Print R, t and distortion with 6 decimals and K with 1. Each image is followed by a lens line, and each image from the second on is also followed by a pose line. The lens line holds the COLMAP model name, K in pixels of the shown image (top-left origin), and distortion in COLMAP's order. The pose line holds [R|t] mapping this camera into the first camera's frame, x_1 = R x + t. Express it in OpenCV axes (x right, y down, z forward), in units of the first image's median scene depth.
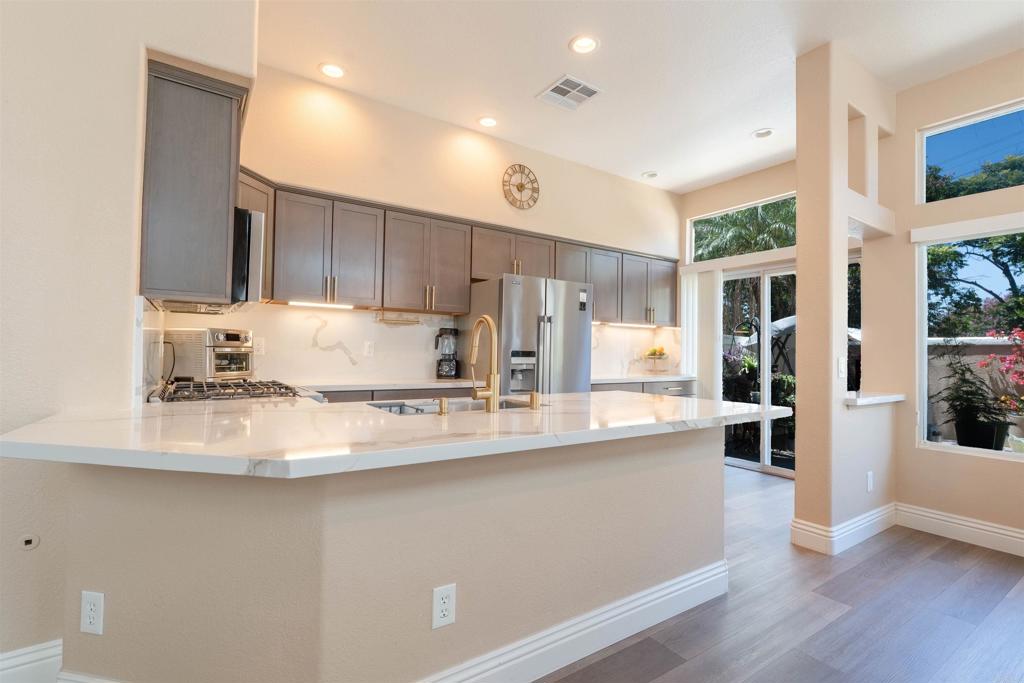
lens RADIAL K [[471.9, 0, 512.0], [0, 471.9, 341.6], [0, 0, 1]] dist [-0.003634, -0.001372]
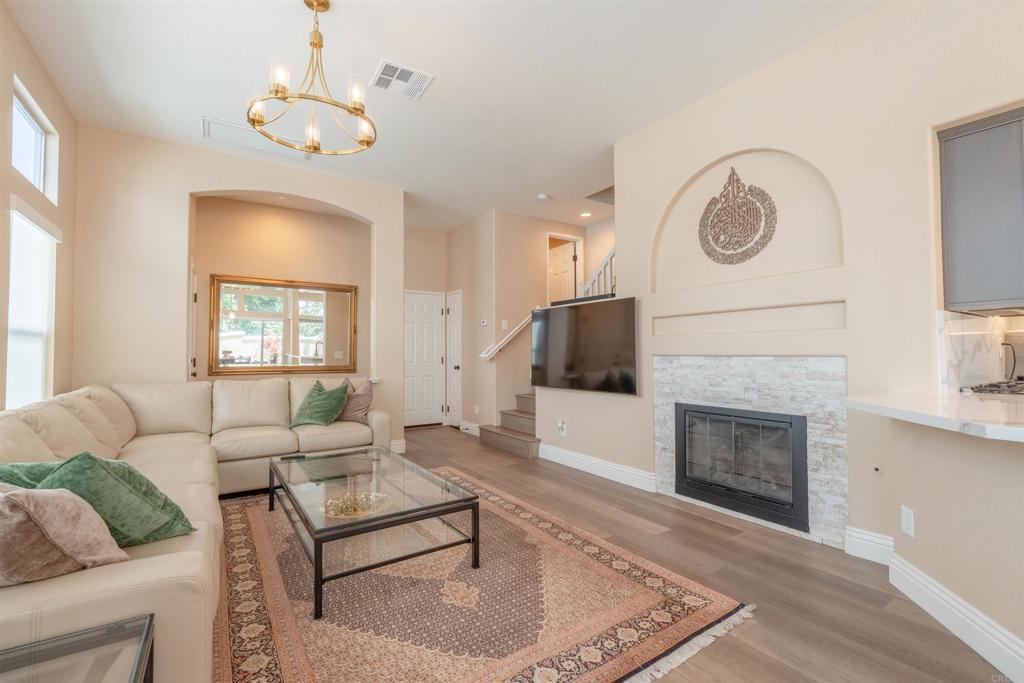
lens RADIAL K [[445.9, 0, 509.9], [0, 445.9, 340.6], [0, 0, 1]] dist [-0.008398, 0.000993]
pose [[-0.011472, -0.041648, -0.999066, 0.542281], [0.027439, 0.998743, -0.041949, 0.009743], [0.999558, -0.027895, -0.010315, -0.248295]]
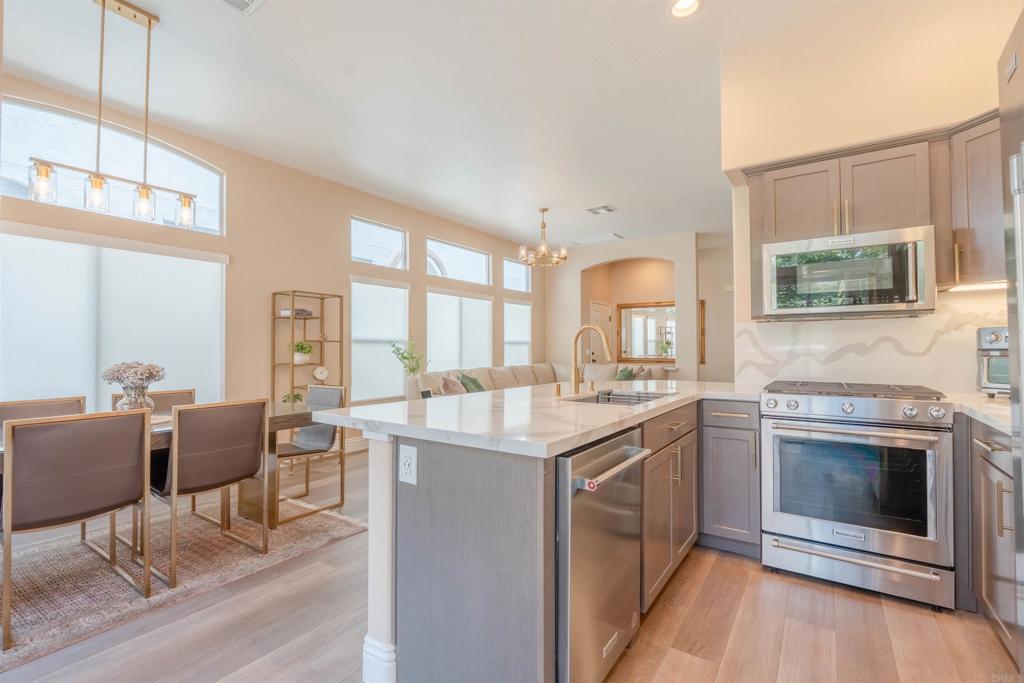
lens RADIAL K [[445.9, 0, 508.1], [0, 445.9, 342.8], [0, 0, 1]] dist [-0.008398, 0.000993]
pose [[-0.933680, -0.016339, -0.357734, 0.702033], [-0.002683, 0.999250, -0.038638, 0.046369], [0.358097, -0.035115, -0.933024, 2.526491]]
